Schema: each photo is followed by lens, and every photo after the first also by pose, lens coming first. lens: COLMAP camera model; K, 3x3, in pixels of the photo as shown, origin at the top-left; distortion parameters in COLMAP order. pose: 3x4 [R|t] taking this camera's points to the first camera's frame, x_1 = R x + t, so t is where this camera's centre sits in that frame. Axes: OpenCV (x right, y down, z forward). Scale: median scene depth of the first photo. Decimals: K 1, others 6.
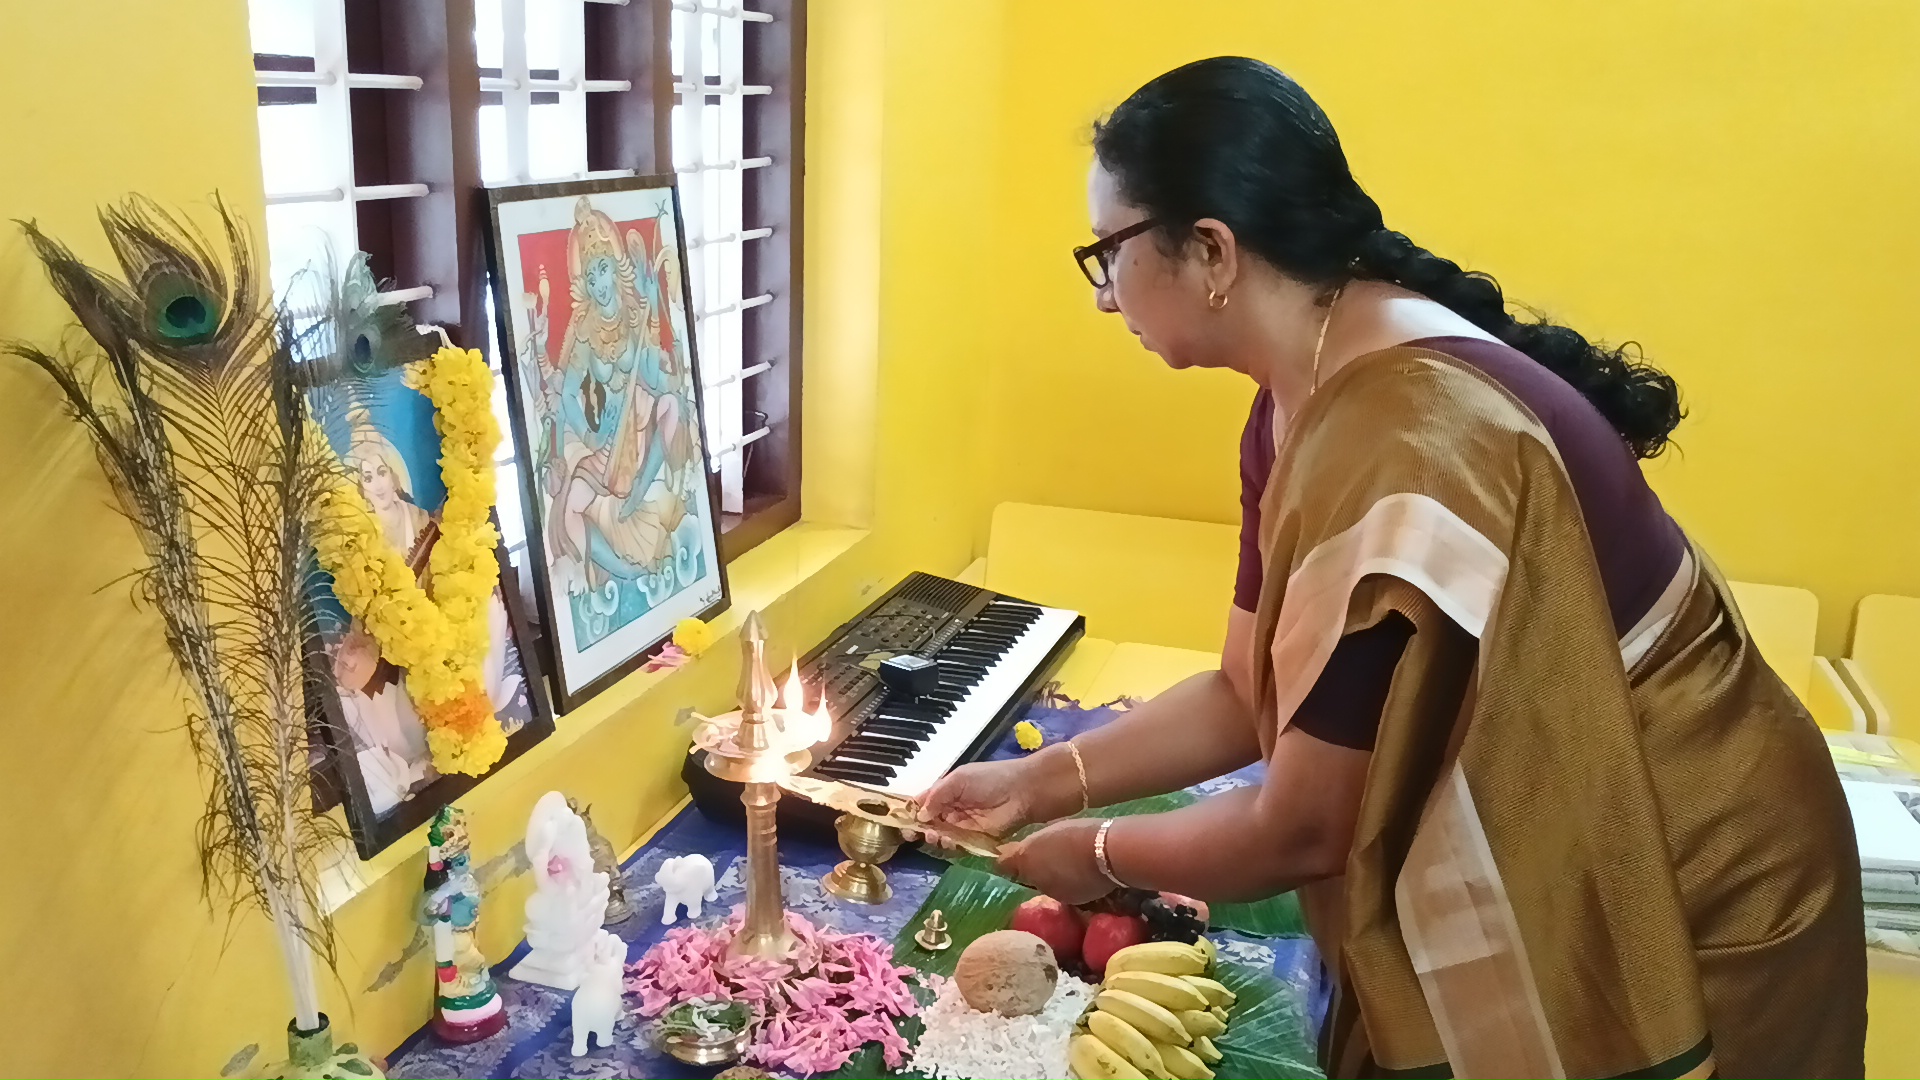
lens RADIAL K [[1666.8, 0, 942.8], [0, 1666.8, 542.2], [0, 0, 1]] dist [0.044714, -0.022212]
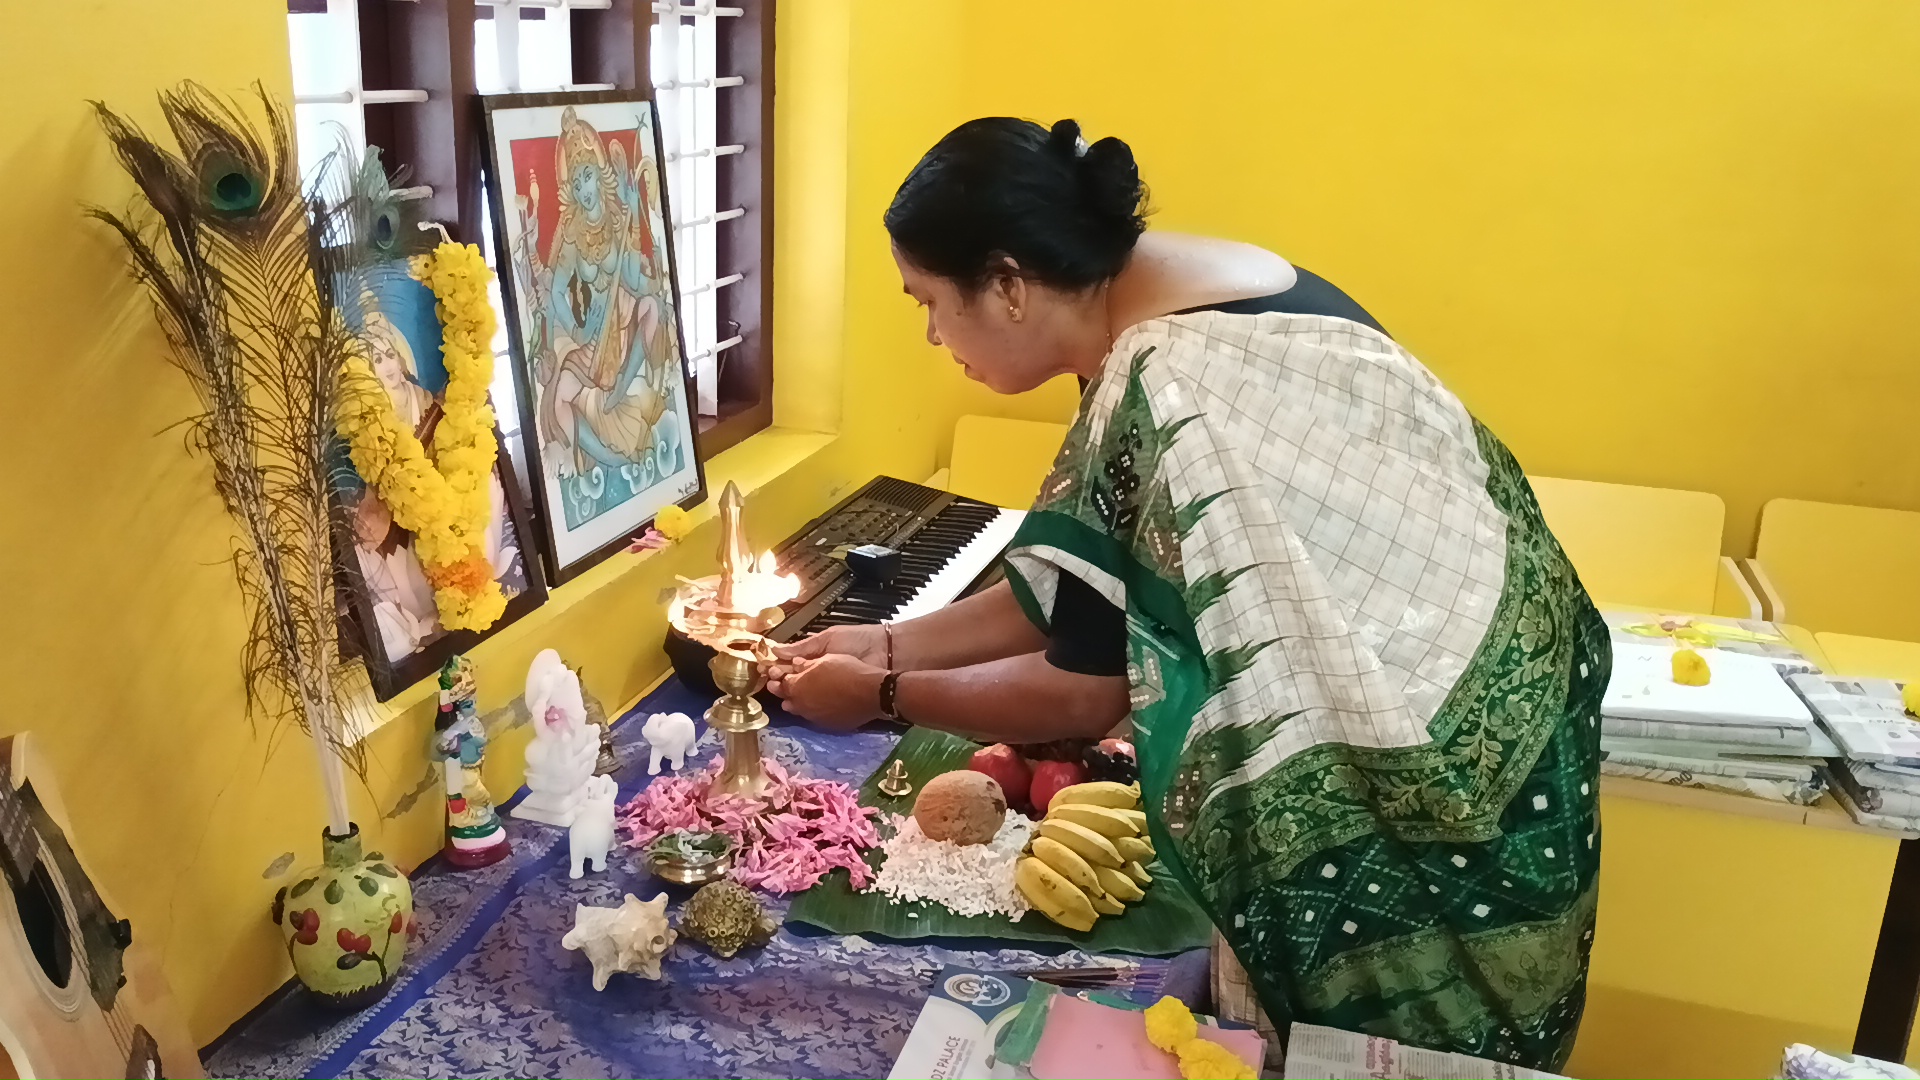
lens RADIAL K [[1666.8, 0, 942.8], [0, 1666.8, 542.2], [0, 0, 1]] dist [0.044714, -0.022212]
pose [[0.999823, 0.000317, 0.018825, 0.005087], [-0.000927, 0.999475, 0.032398, 0.041826], [-0.018805, -0.032410, 0.999298, -0.098002]]
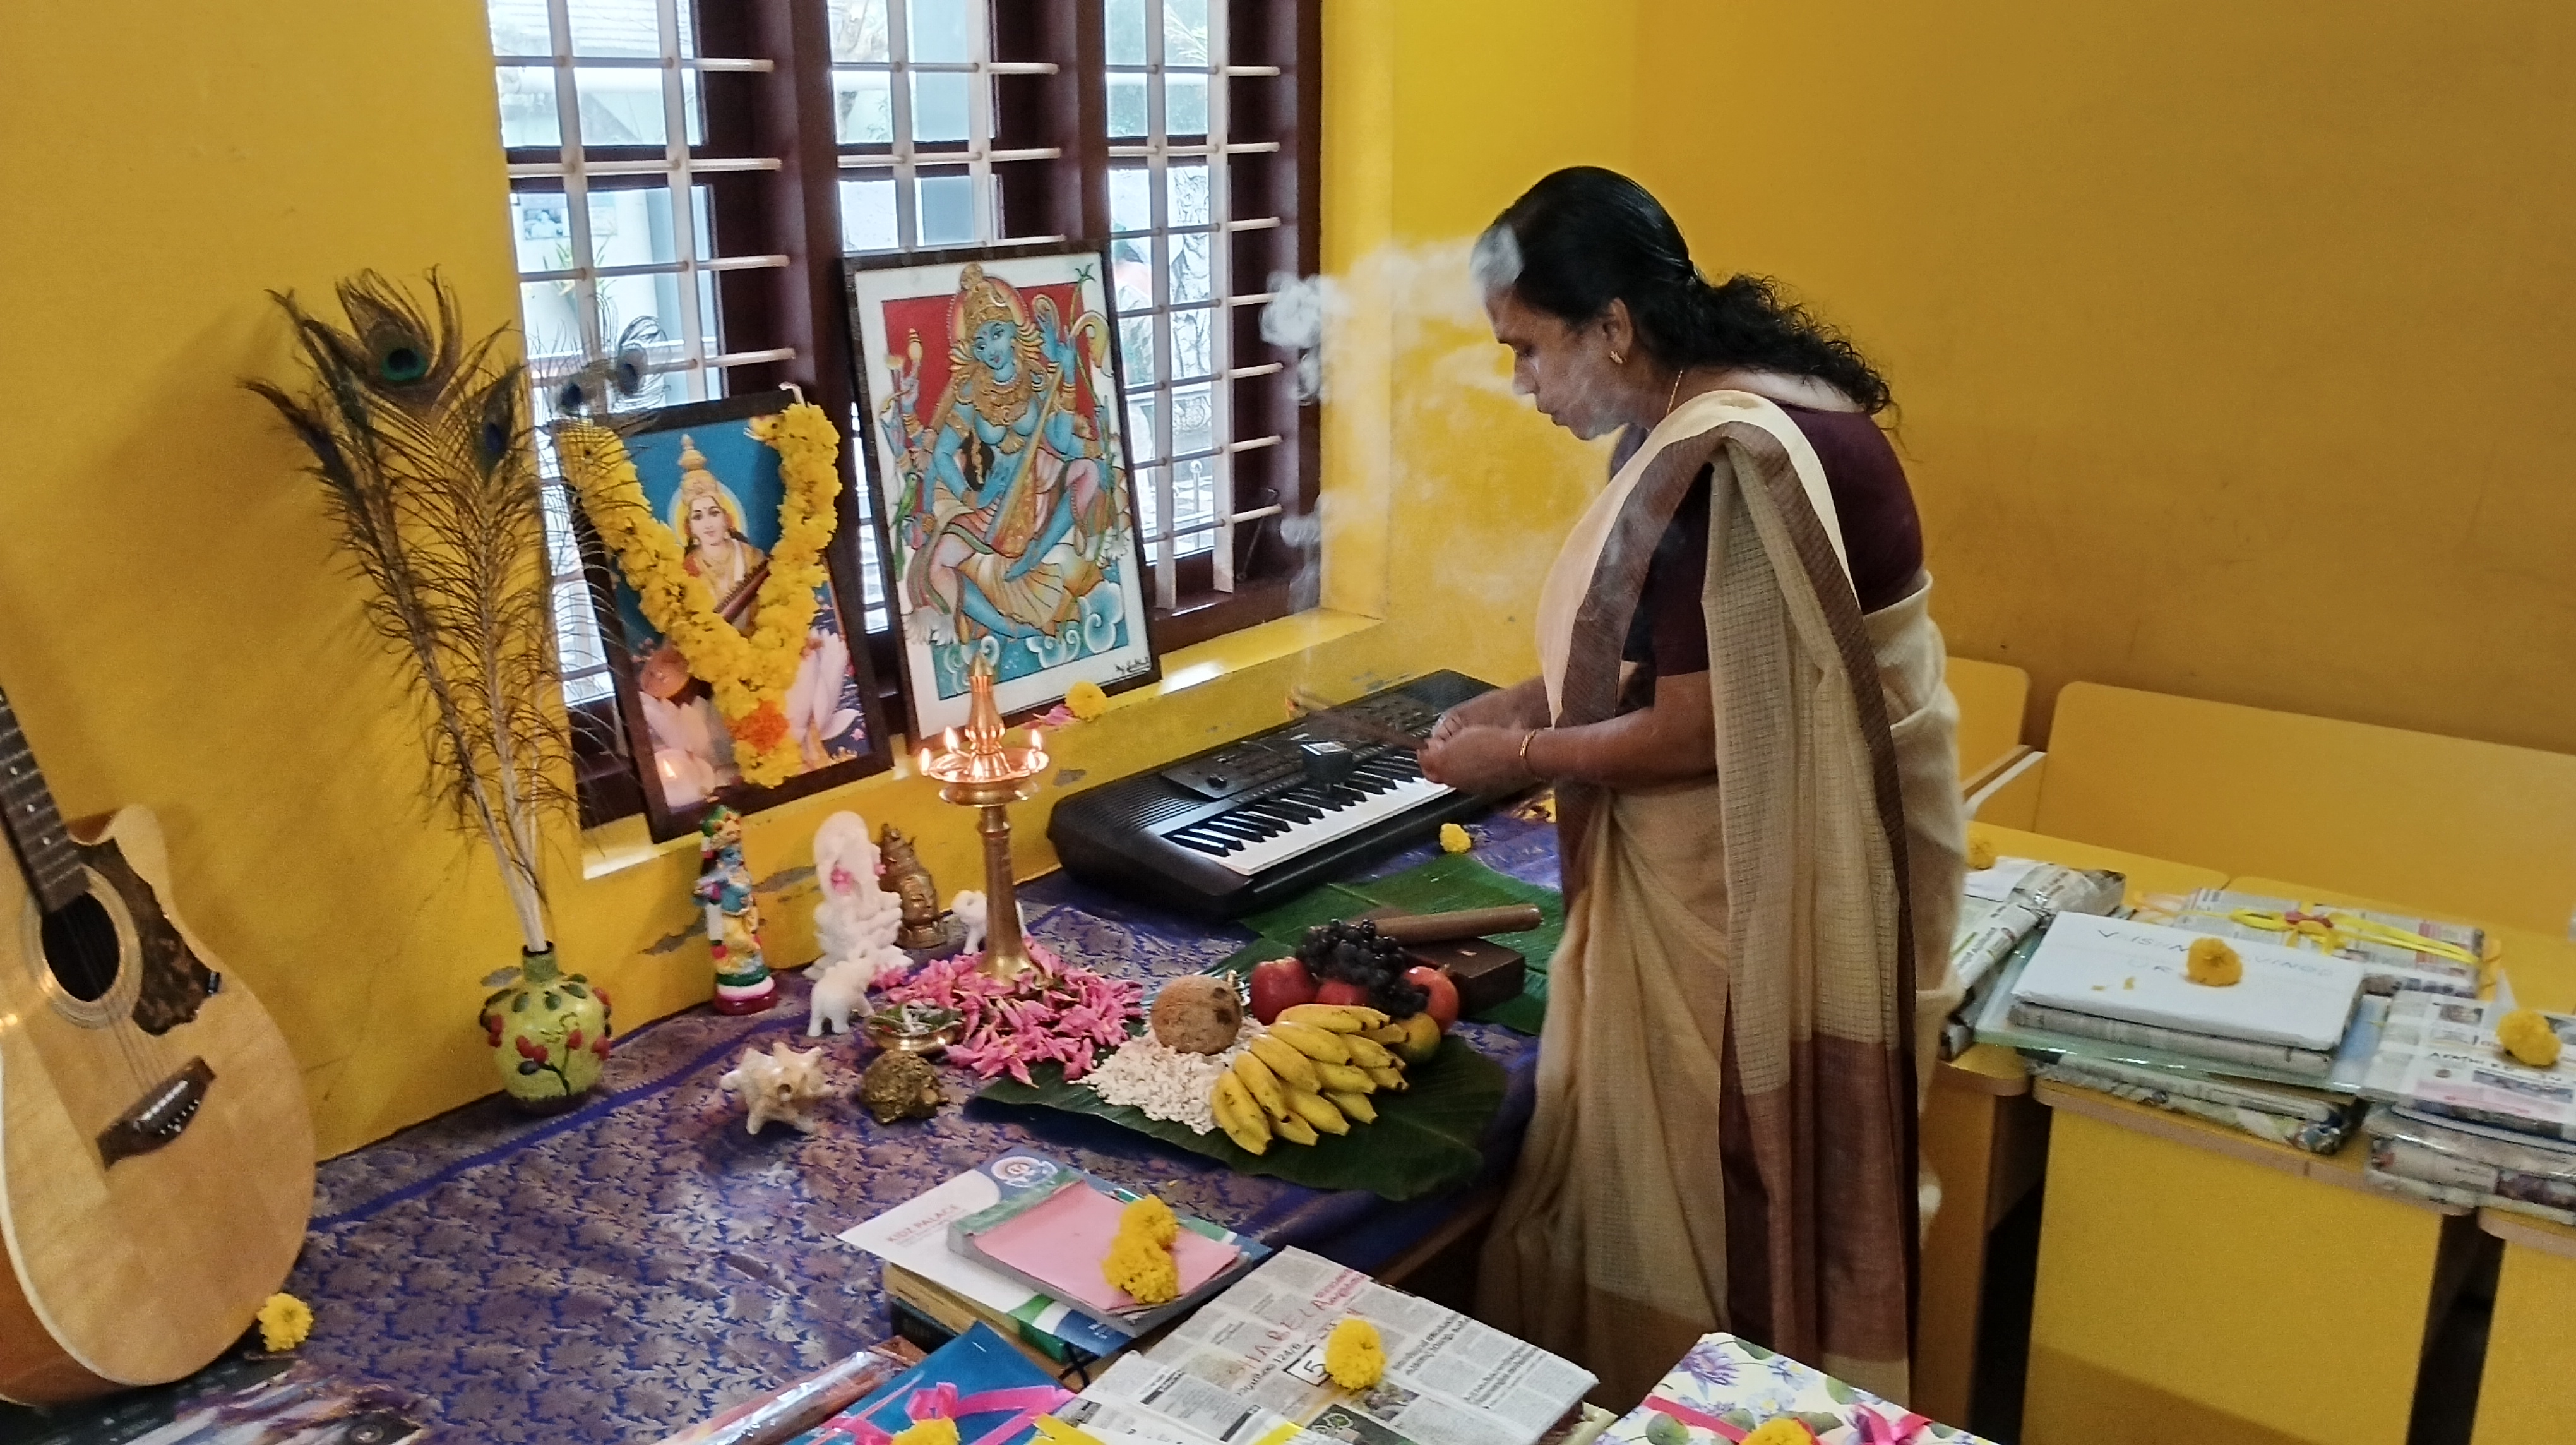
lens RADIAL K [[2151.3, 0, 1277.6], [0, 2151.3, 738.5], [0, 0, 1]] dist [0.040633, -0.035775]
pose [[0.933262, 0.065770, -0.353123, 0.509298], [-0.059385, 0.997817, 0.028899, 0.042647], [0.354253, -0.006000, 0.935130, -0.212132]]
